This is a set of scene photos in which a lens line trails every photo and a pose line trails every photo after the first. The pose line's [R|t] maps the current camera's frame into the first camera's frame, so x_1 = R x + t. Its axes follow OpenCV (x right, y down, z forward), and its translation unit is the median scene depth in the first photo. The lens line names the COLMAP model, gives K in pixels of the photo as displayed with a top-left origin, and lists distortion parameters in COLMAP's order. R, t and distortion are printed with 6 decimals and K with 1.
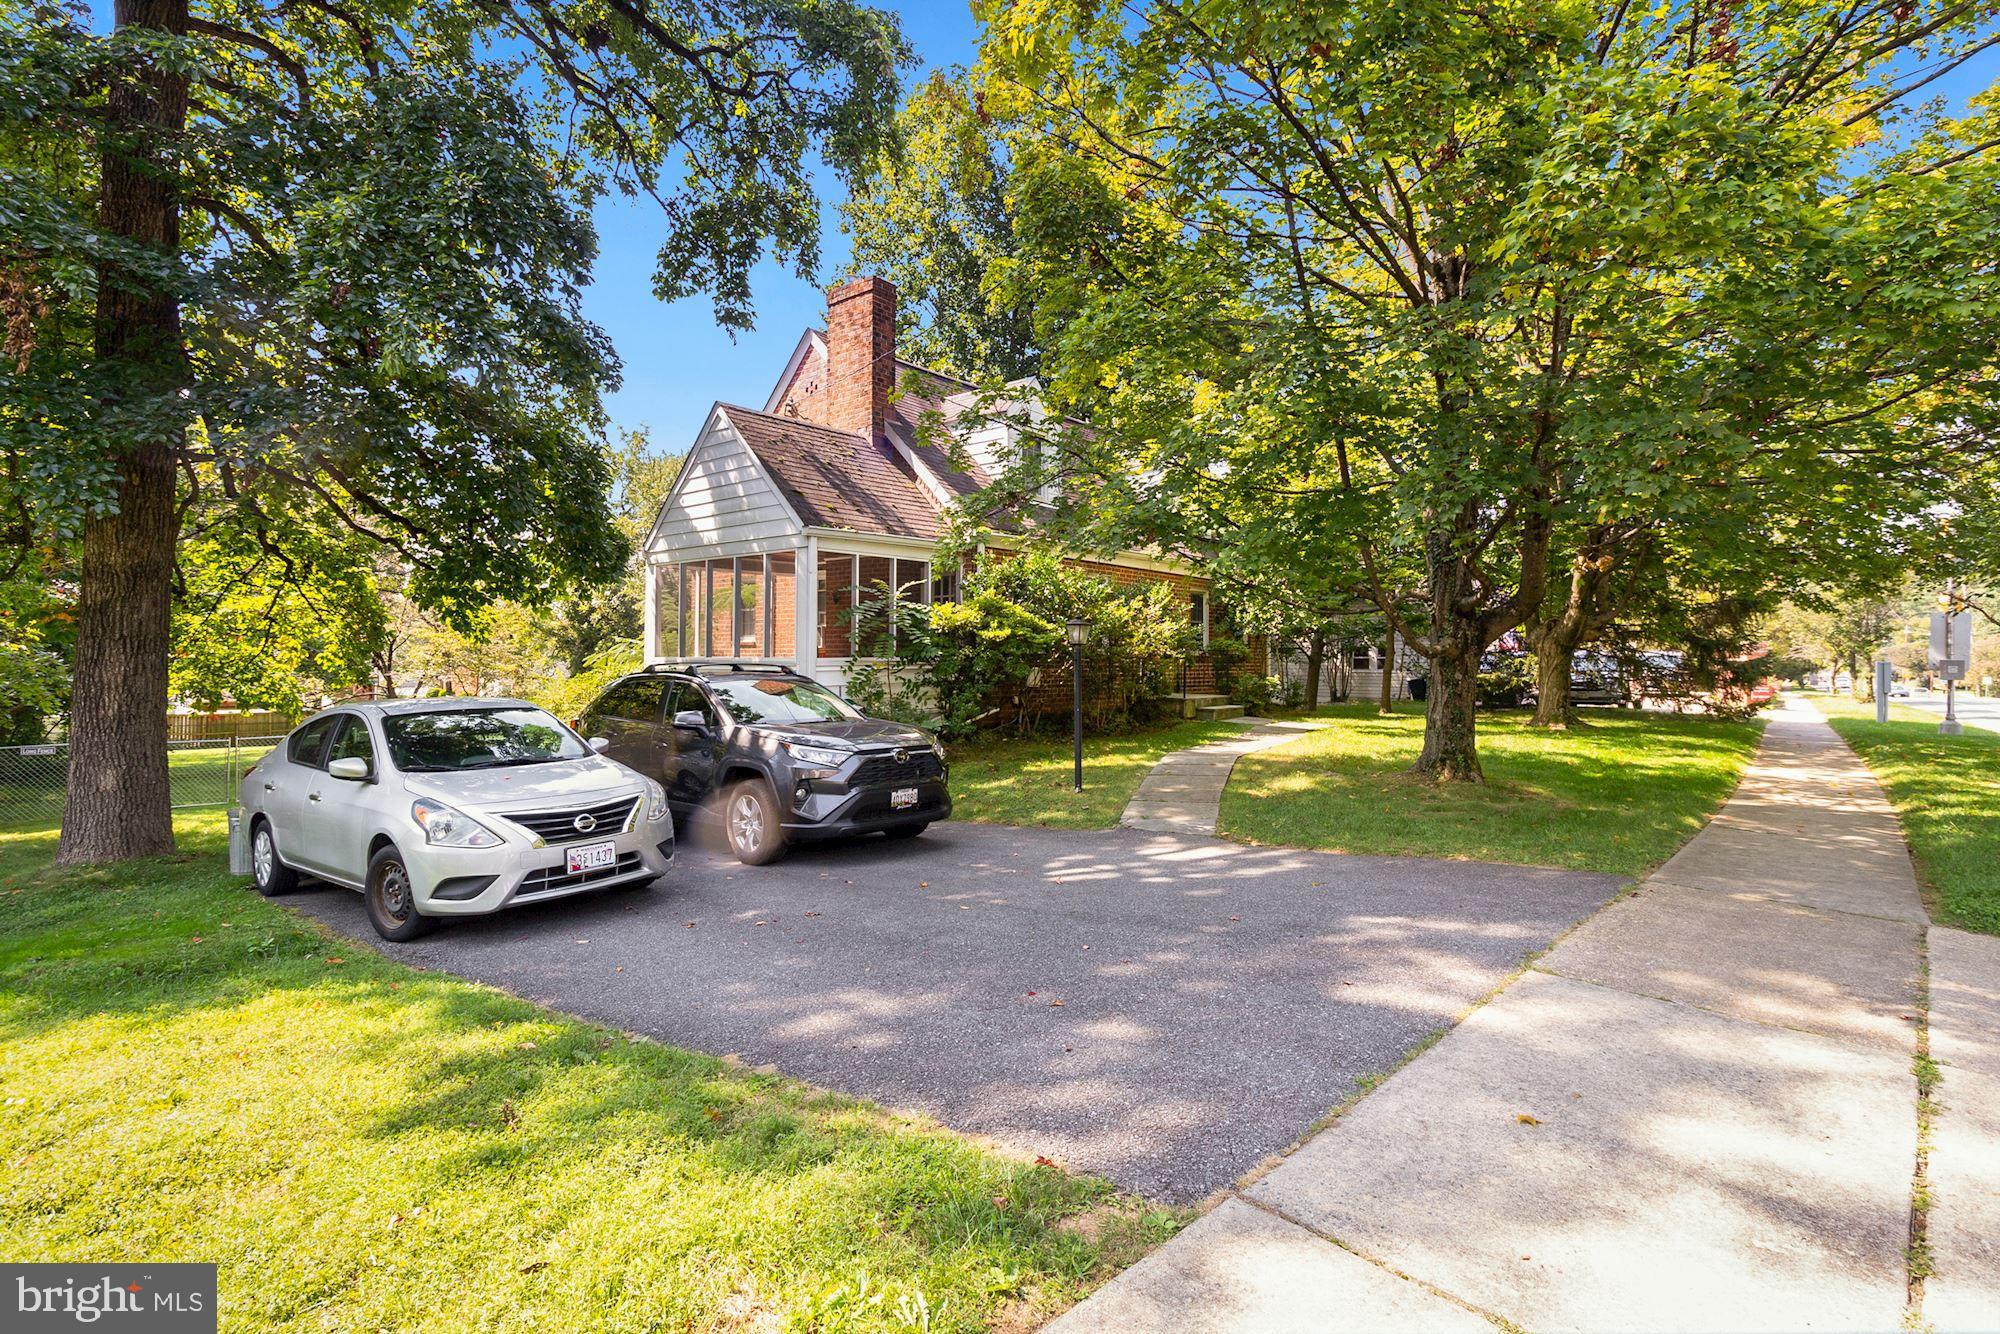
lens RADIAL K [[920.3, 0, 1000.0], [0, 920.3, 667.0], [0, 0, 1]] dist [0.000691, -0.000099]
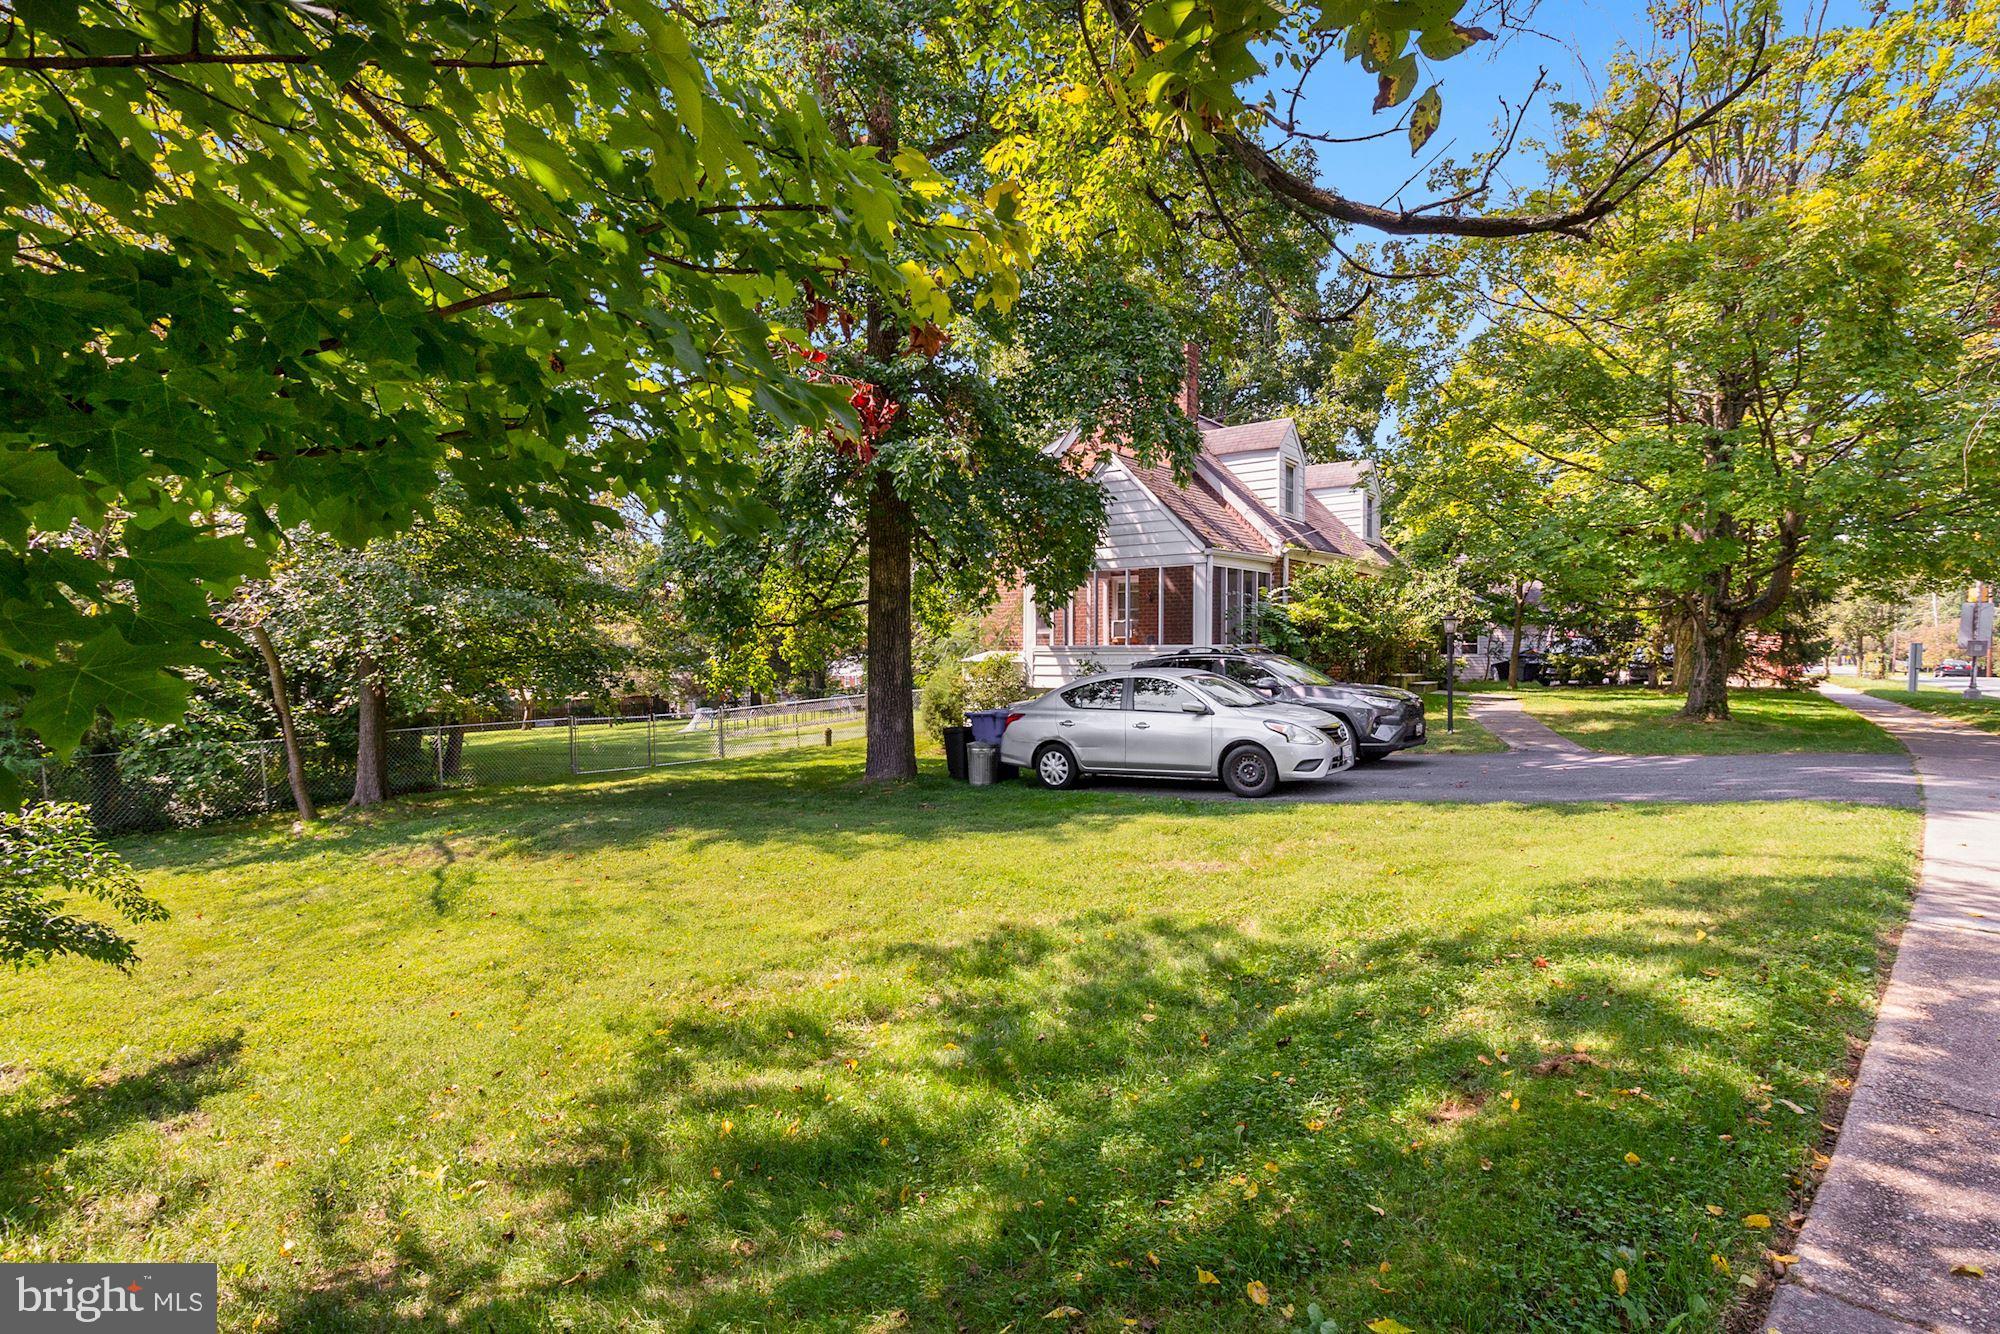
lens RADIAL K [[941.5, 0, 1000.0], [0, 941.5, 667.0], [0, 0, 1]] dist [-0.001814, -0.000285]
pose [[0.999628, -0.008179, 0.026026, -0.550725], [0.007864, 0.999895, 0.012208, 0.005034], [-0.026123, -0.011999, 0.999587, -0.388444]]
